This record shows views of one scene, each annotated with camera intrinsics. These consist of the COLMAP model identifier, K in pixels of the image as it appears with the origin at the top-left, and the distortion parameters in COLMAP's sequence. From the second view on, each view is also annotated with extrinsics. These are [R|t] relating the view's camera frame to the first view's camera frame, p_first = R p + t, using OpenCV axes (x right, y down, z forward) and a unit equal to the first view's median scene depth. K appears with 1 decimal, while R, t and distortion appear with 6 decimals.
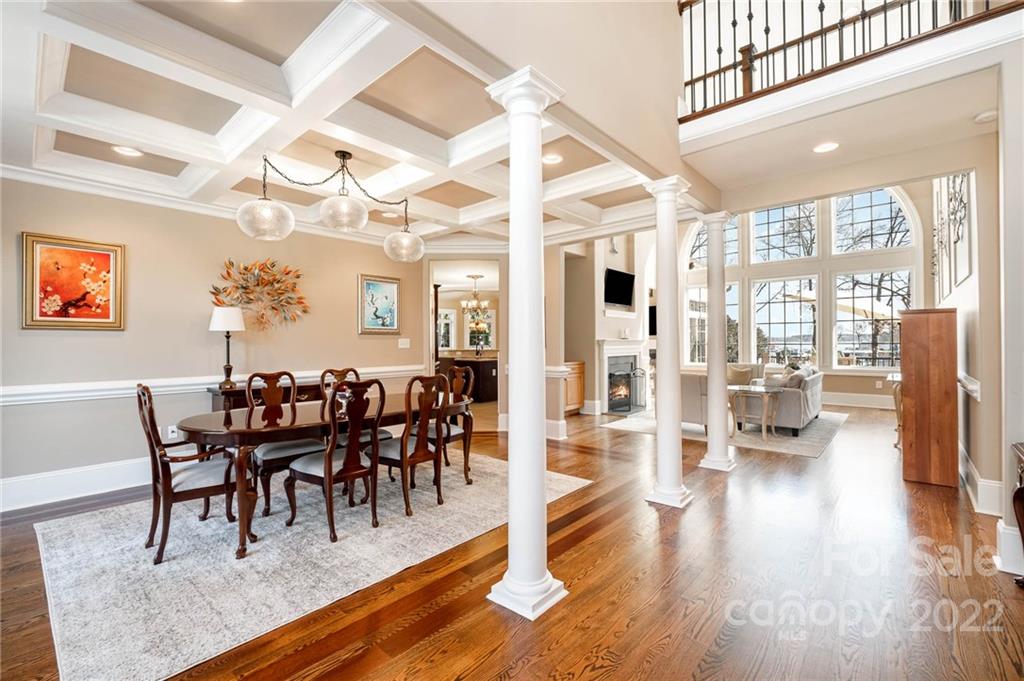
lens RADIAL K [[442.5, 0, 509.1], [0, 442.5, 339.9], [0, 0, 1]] dist [-0.001479, -0.000234]
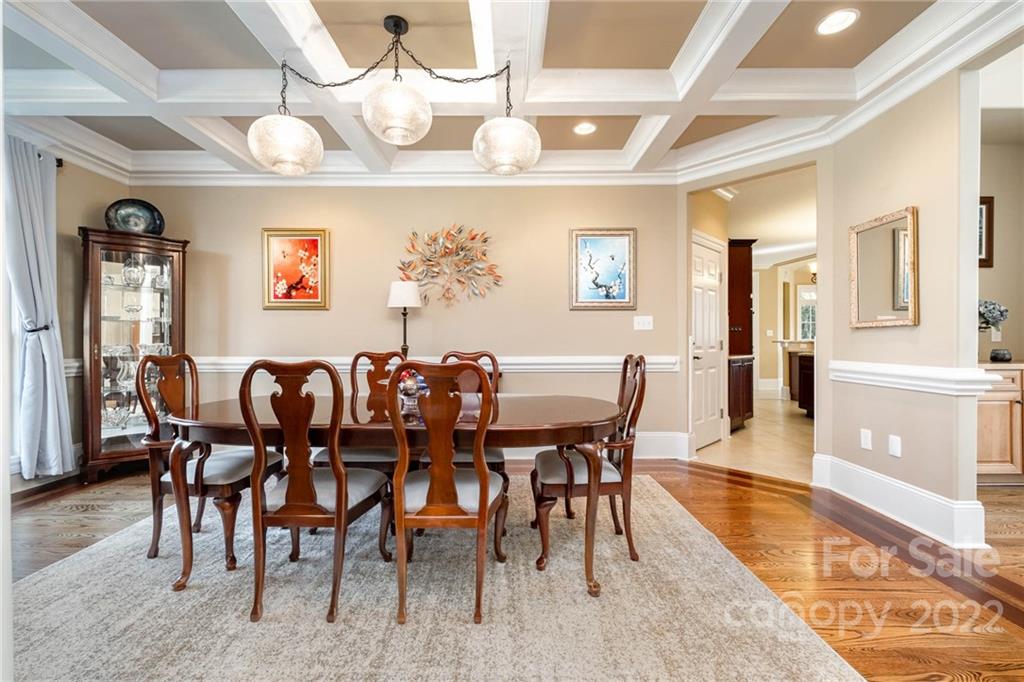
lens RADIAL K [[442.5, 0, 510.6], [0, 442.5, 339.4], [0, 0, 1]] dist [-0.001479, -0.000234]
pose [[0.657650, 0.002913, -0.753318, 0.219967], [0.001852, 0.999983, 0.005484, 0.045586], [0.753321, -0.005002, 0.657634, 0.632558]]
